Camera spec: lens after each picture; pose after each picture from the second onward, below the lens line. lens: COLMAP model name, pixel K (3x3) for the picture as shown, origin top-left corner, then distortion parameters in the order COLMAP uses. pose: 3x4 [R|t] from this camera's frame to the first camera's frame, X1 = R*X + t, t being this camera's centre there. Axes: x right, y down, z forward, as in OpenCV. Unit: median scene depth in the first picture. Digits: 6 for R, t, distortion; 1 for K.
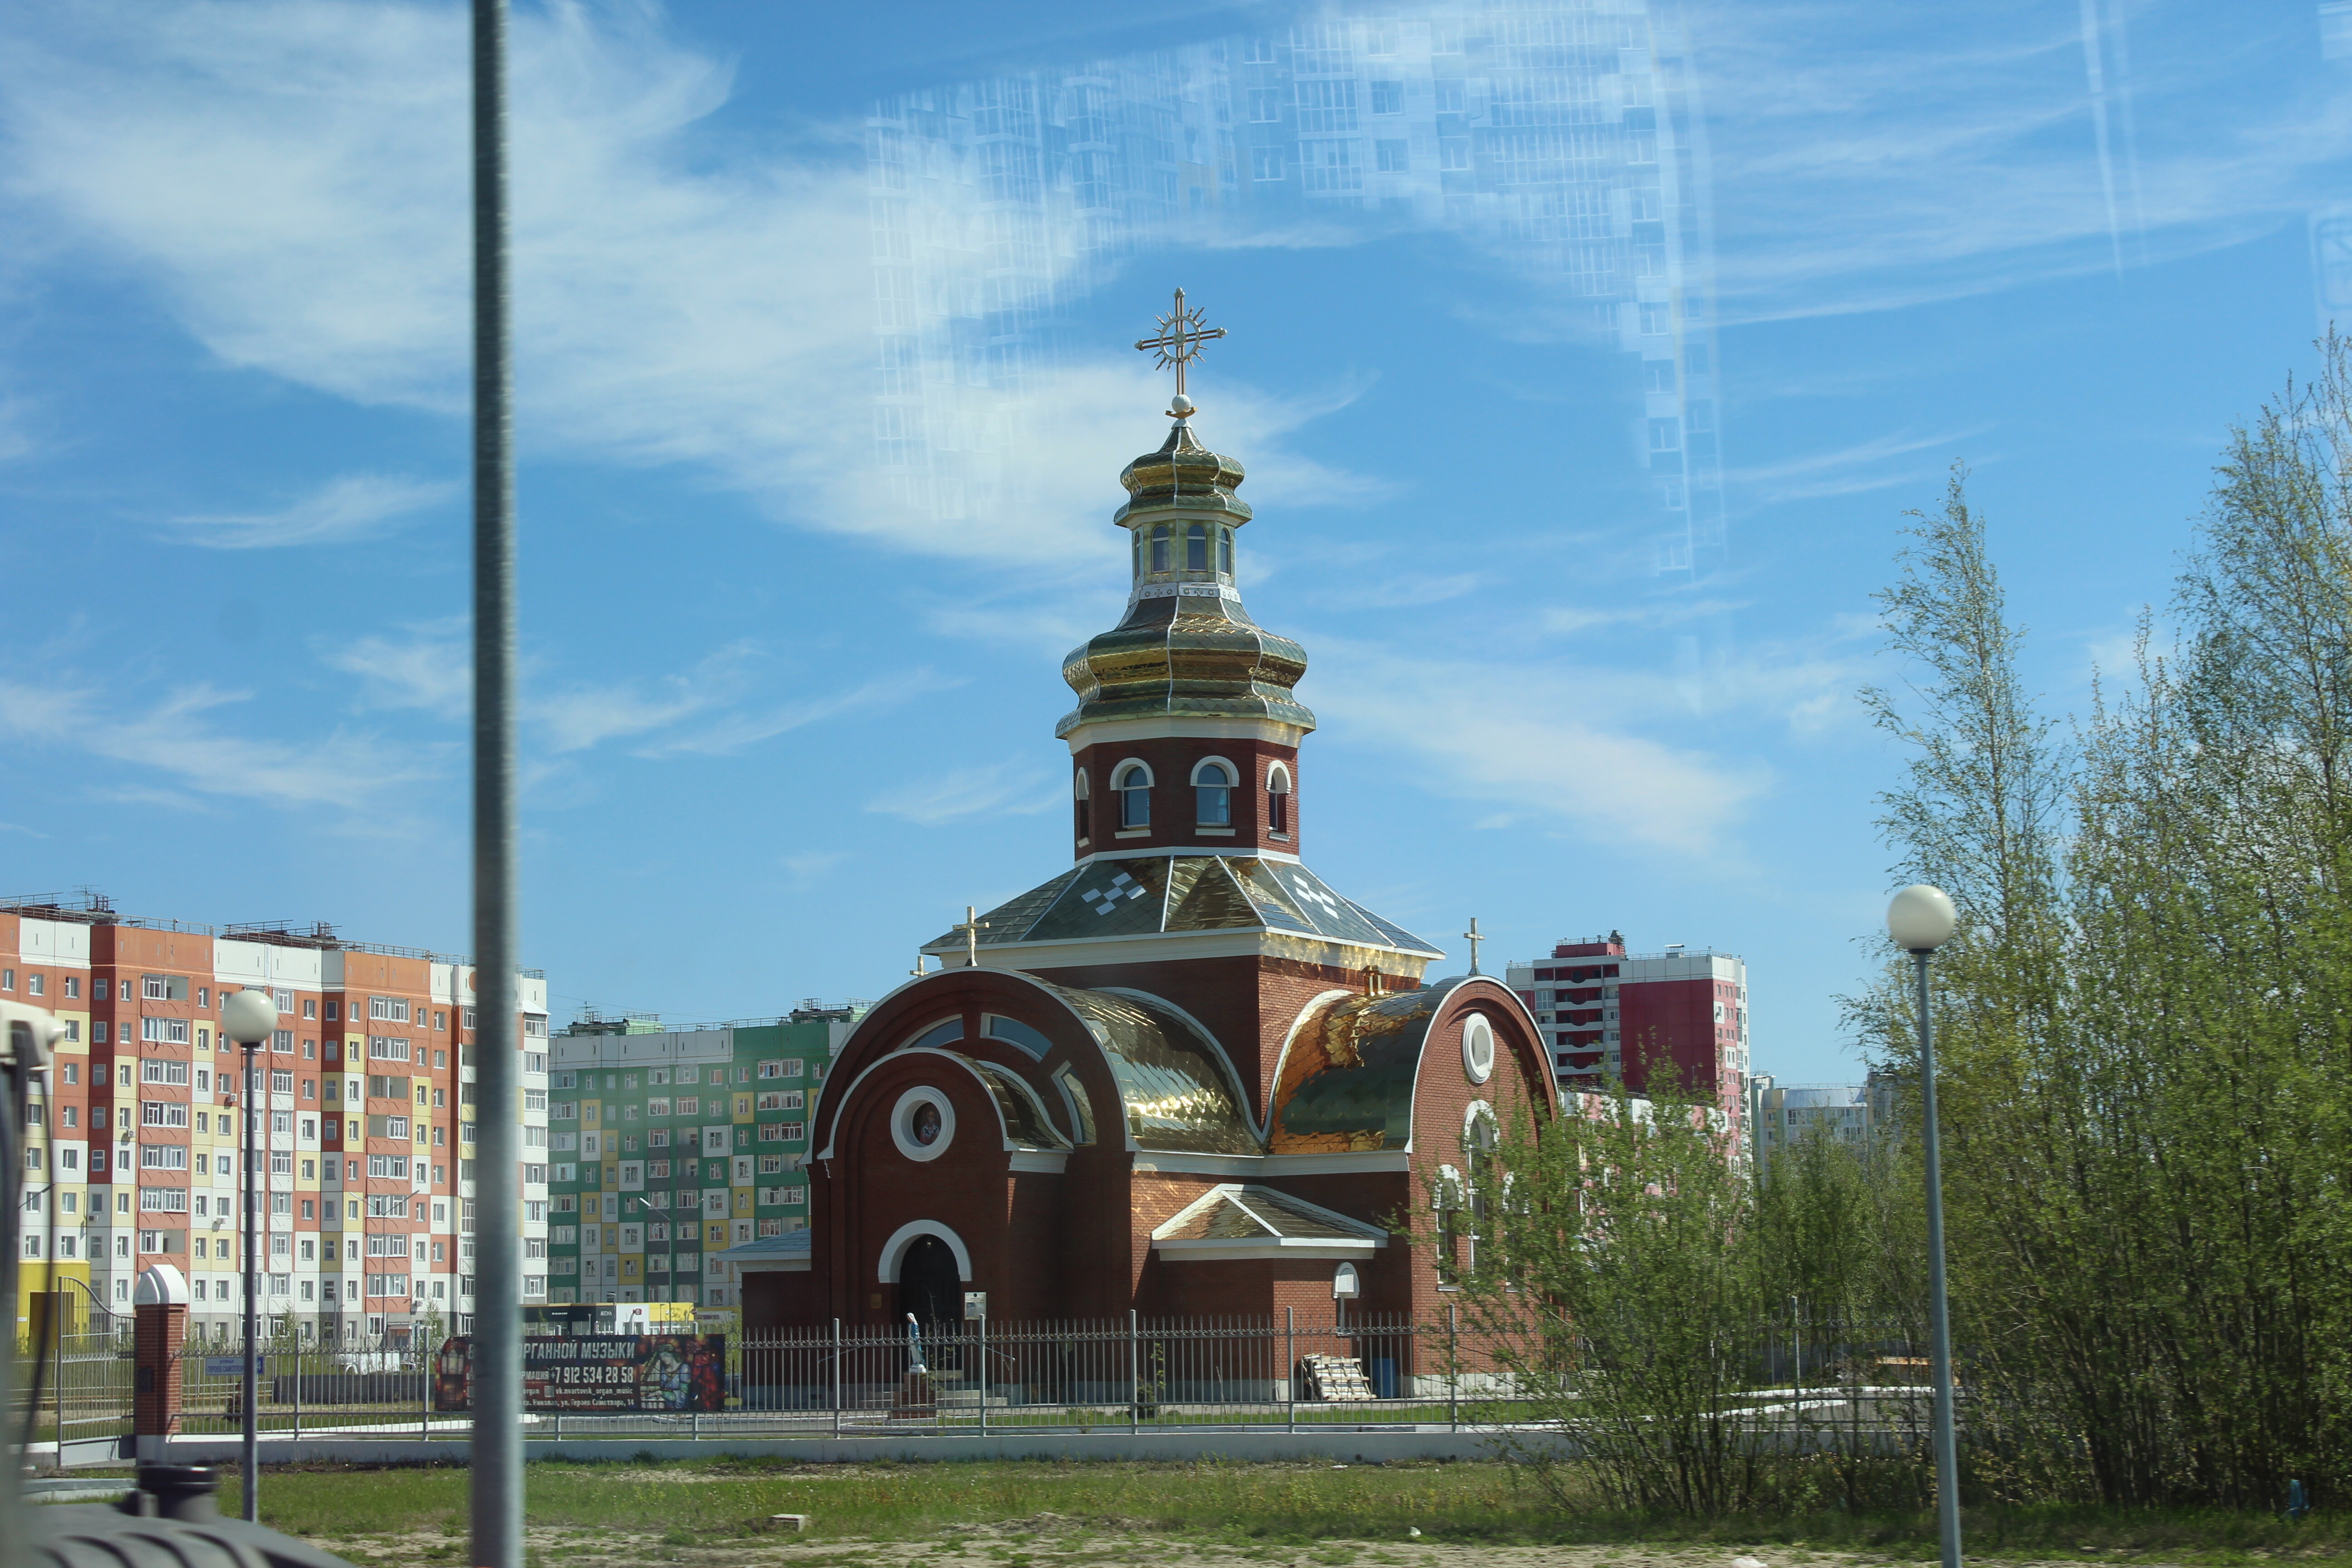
lens RADIAL K [[4615.9, 0, 1177.9], [0, 4615.9, 798.7], [0, 0, 1]] dist [0.066955, 0.000000]
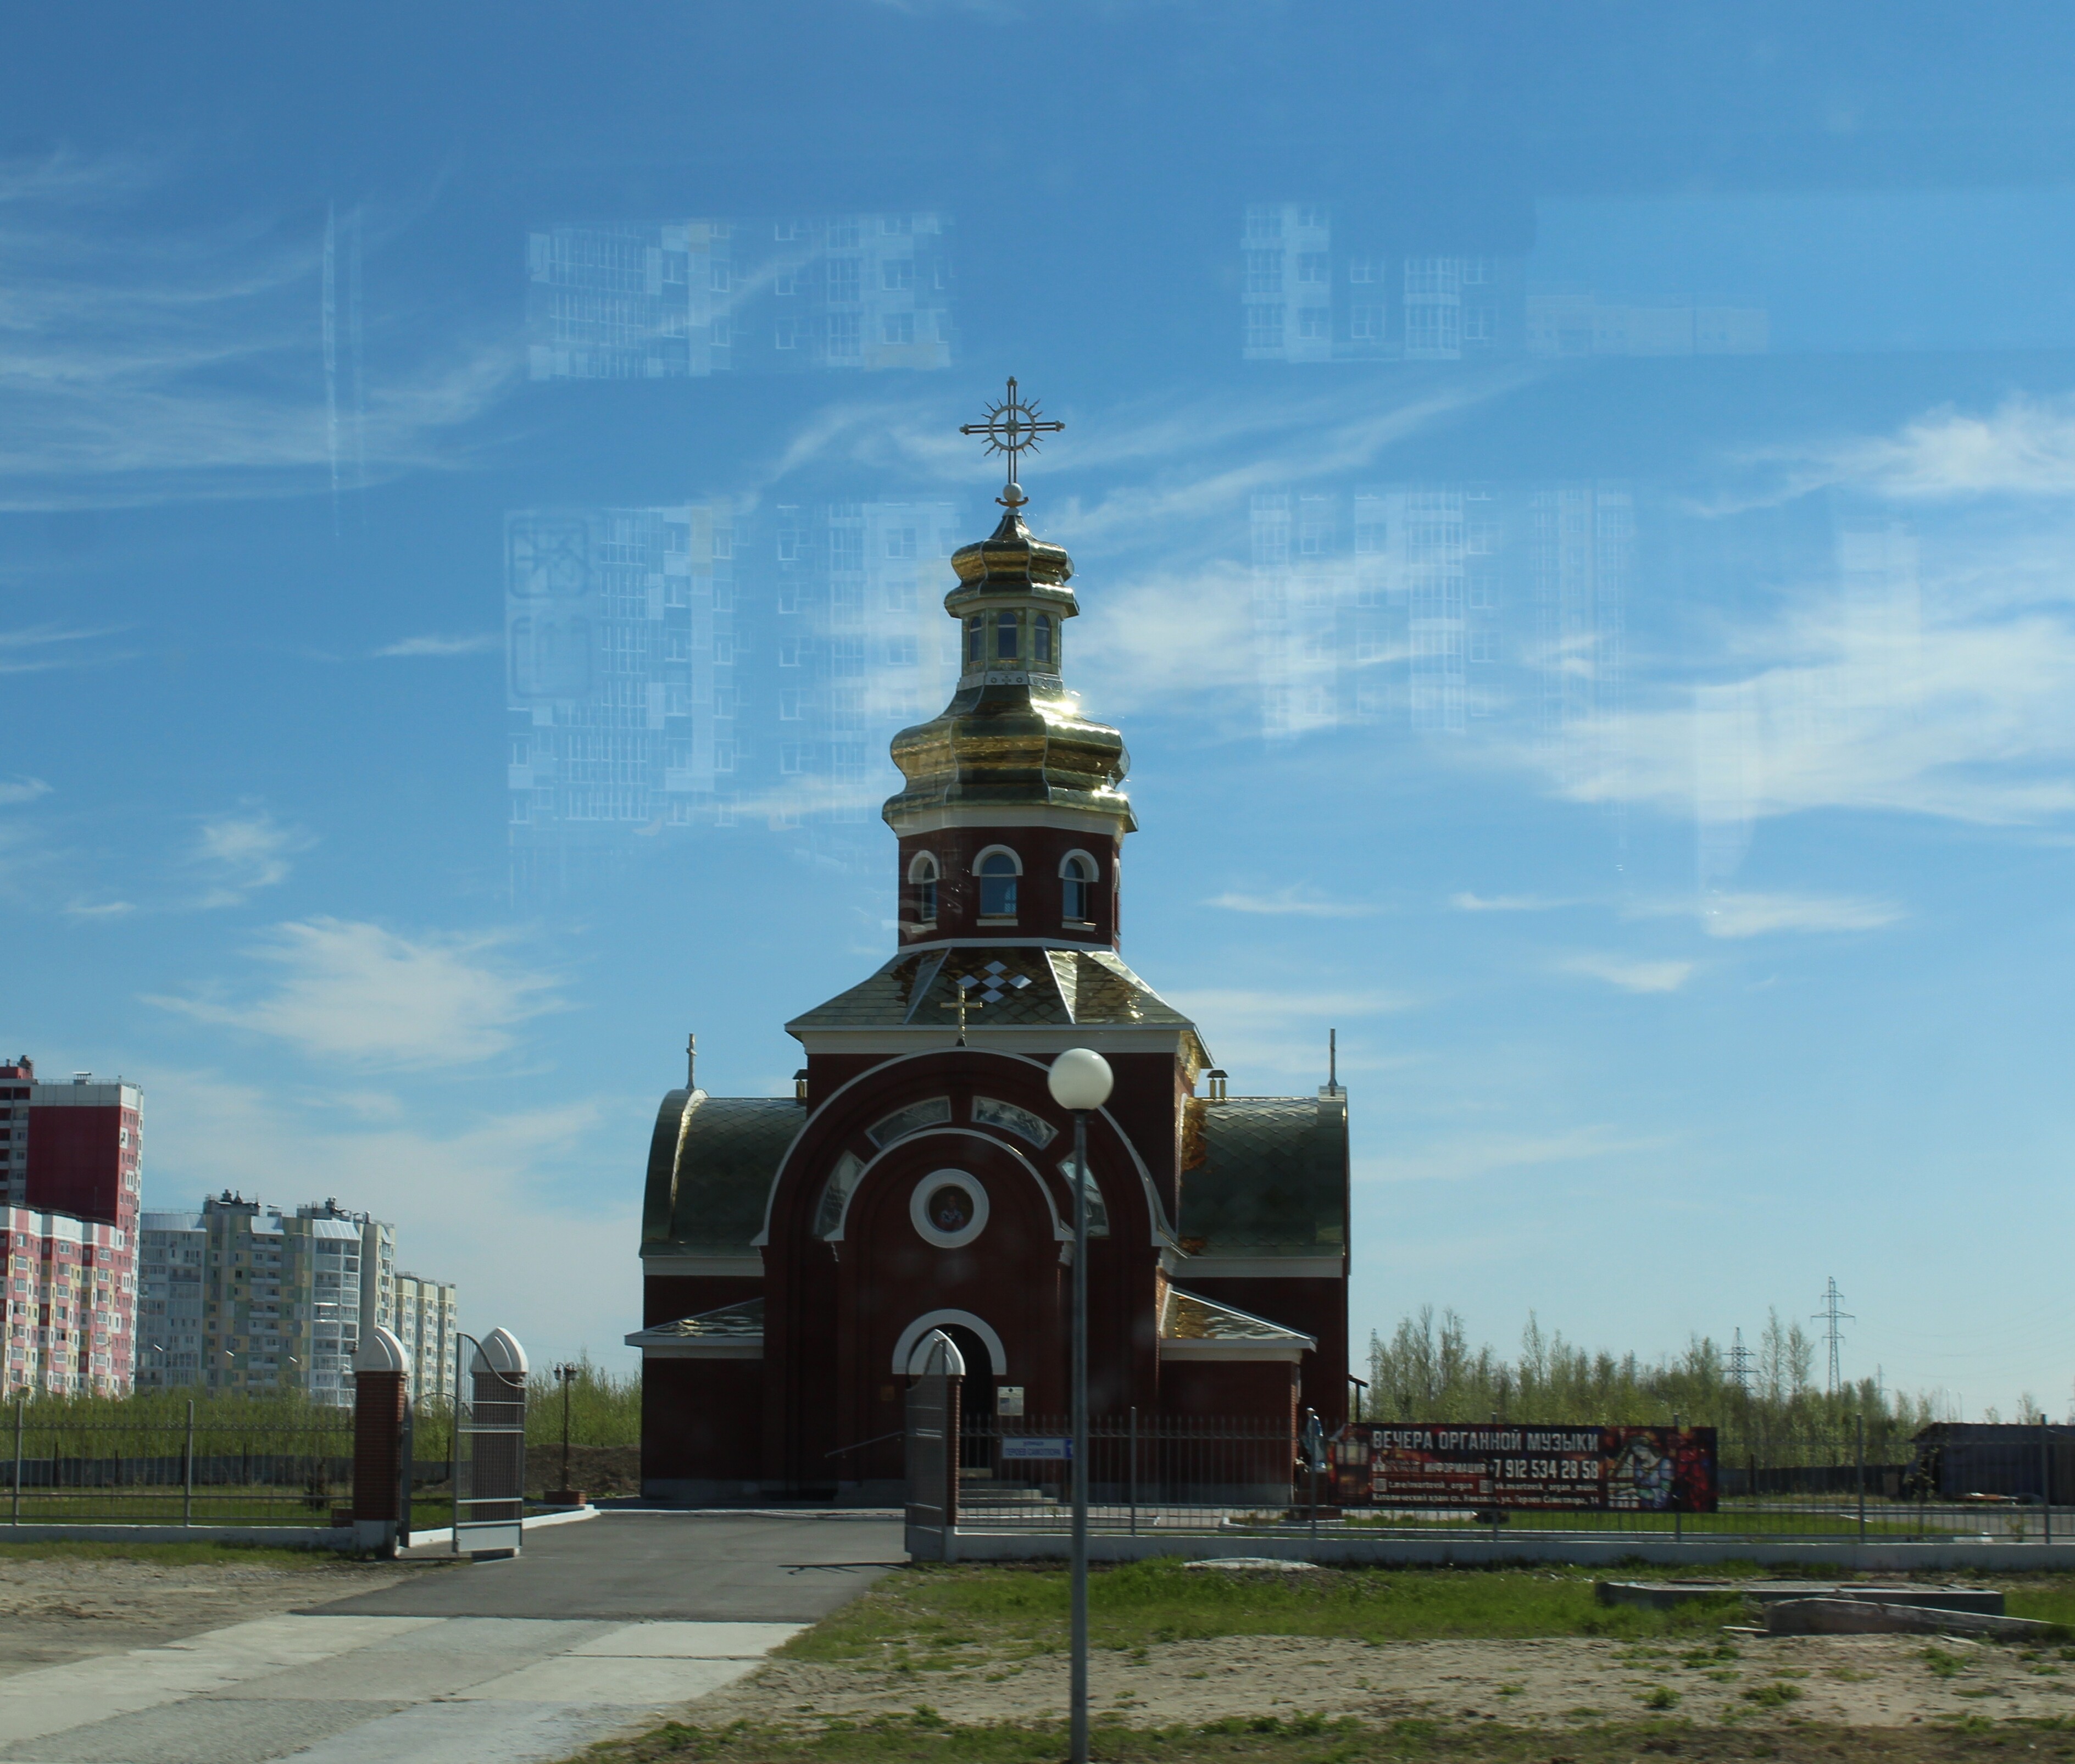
lens RADIAL K [[4136.4, 0, 1036.9], [0, 4136.4, 871.2], [0, 0, 1]] dist [-0.063465, 0.000000]
pose [[0.921310, 0.075517, 0.381426, -0.368224], [-0.066795, 0.997114, -0.036075, 0.030506], [-0.383049, 0.007759, 0.923695, 0.204062]]
